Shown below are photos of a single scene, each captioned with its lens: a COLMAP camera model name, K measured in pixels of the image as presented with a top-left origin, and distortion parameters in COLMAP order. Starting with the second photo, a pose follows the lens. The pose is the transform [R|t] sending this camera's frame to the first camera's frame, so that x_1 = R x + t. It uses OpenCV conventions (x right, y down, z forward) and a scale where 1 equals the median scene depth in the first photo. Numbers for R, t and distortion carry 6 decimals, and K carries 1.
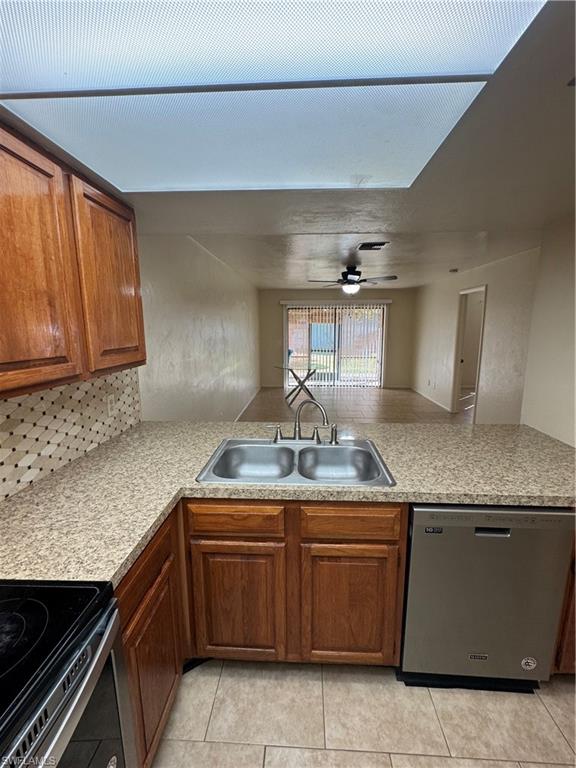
lens RADIAL K [[336.1, 0, 288.7], [0, 336.1, 382.9], [0, 0, 1]] dist [-0.004506, 0.001170]
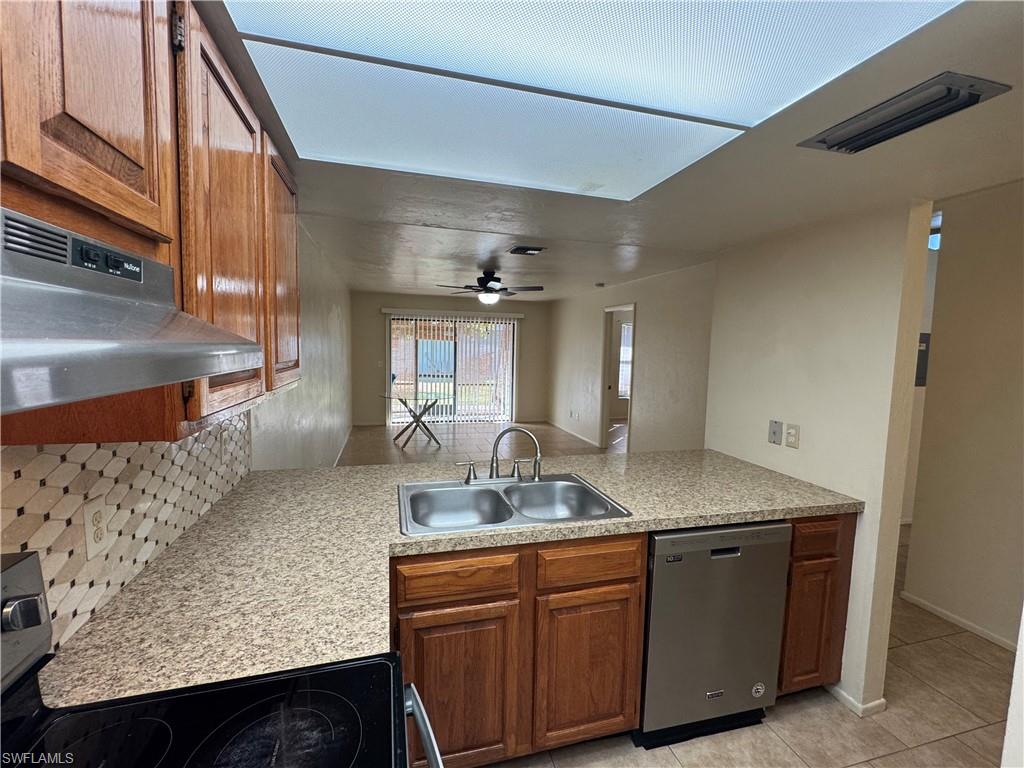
lens RADIAL K [[448.1, 0, 512.7], [0, 448.1, 383.5], [0, 0, 1]] dist [-0.004506, 0.001170]
pose [[0.949129, -0.000676, 0.314887, -0.352509], [0.026601, 0.996595, -0.078040, 0.034074], [-0.313762, 0.082446, 0.945915, -0.072246]]
